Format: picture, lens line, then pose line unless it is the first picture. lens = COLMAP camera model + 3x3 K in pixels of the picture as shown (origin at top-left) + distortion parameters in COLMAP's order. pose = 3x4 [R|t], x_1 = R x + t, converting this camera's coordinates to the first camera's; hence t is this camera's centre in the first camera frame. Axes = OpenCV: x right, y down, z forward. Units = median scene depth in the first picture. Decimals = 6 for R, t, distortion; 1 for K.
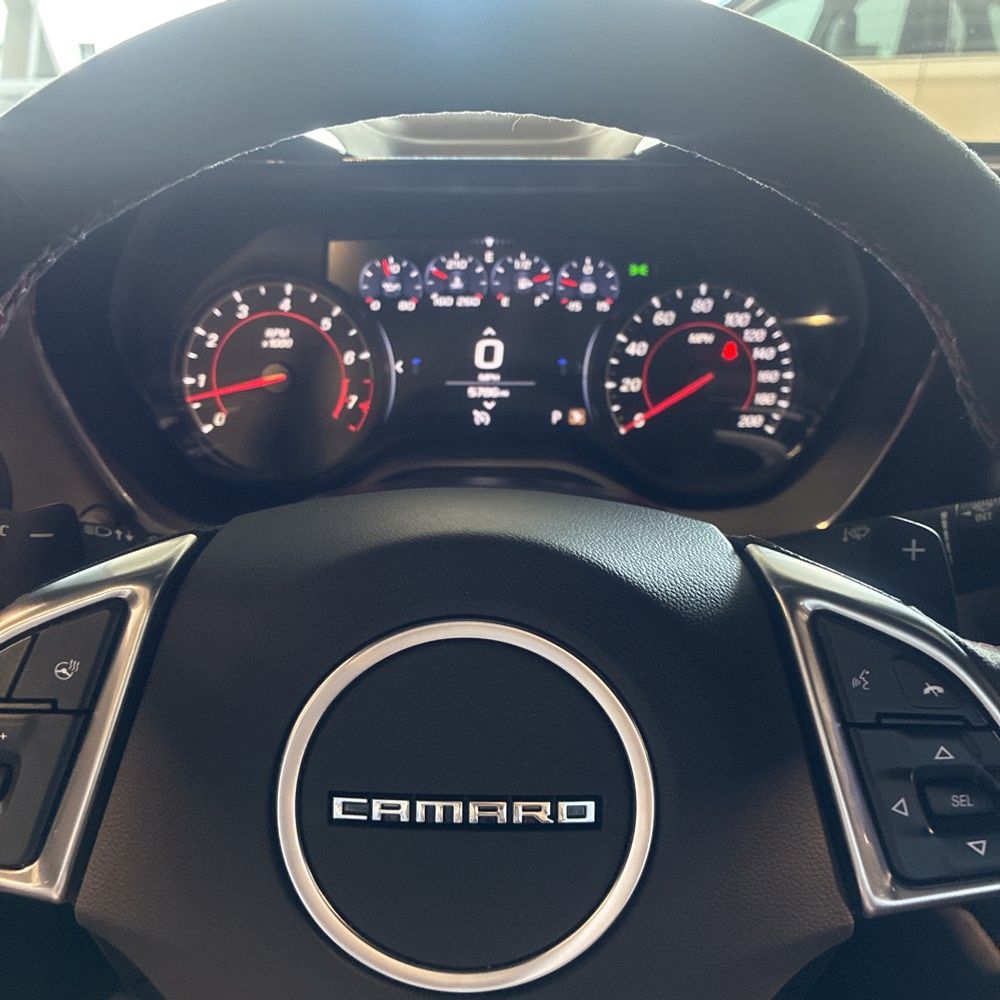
lens RADIAL K [[1007.5, 0, 494.5], [0, 1007.5, 503.2], [0, 0, 1]] dist [0.022901, 0.000000]
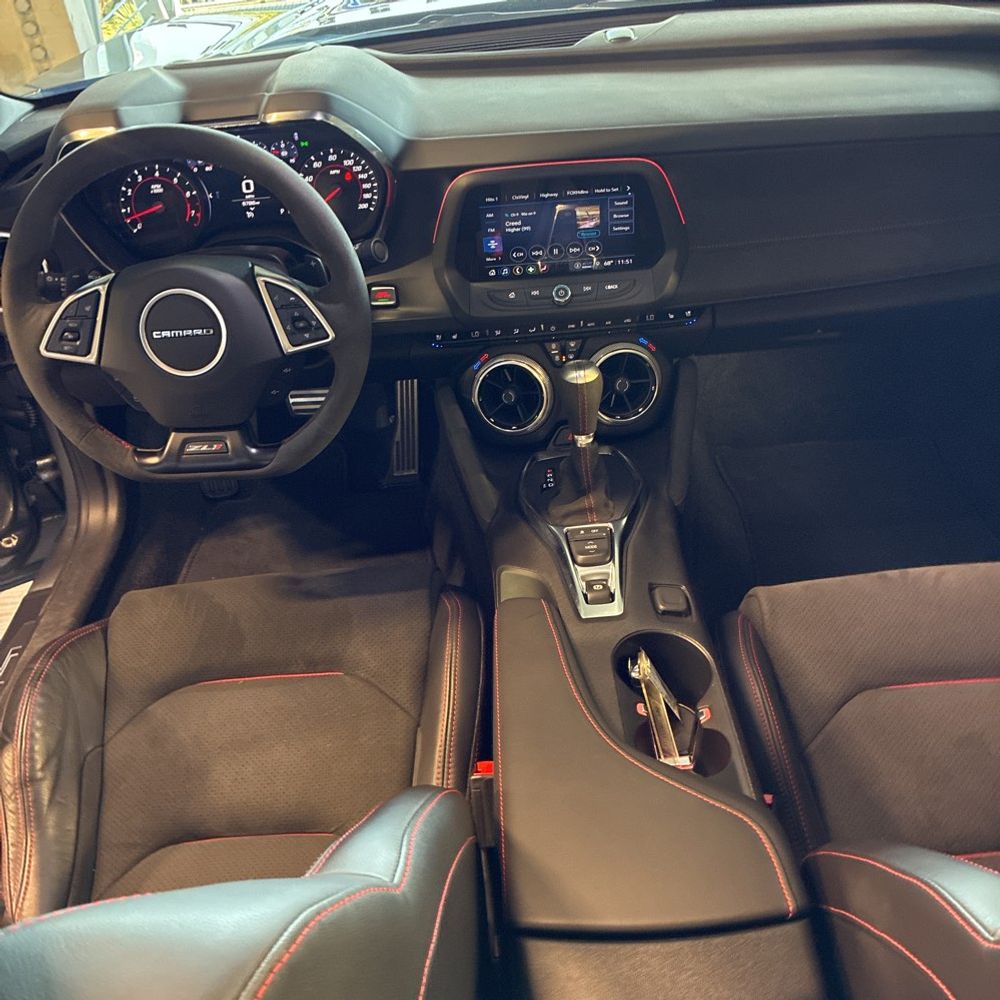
lens RADIAL K [[1007.5, 0, 499.3], [0, 1007.5, 496.4], [0, 0, 1]] dist [0.022901, 0.000000]
pose [[0.995740, -0.076836, -0.050976, 0.647513], [0.087576, 0.961077, 0.262034, -0.020930], [0.028858, -0.265382, 0.963711, -1.449588]]
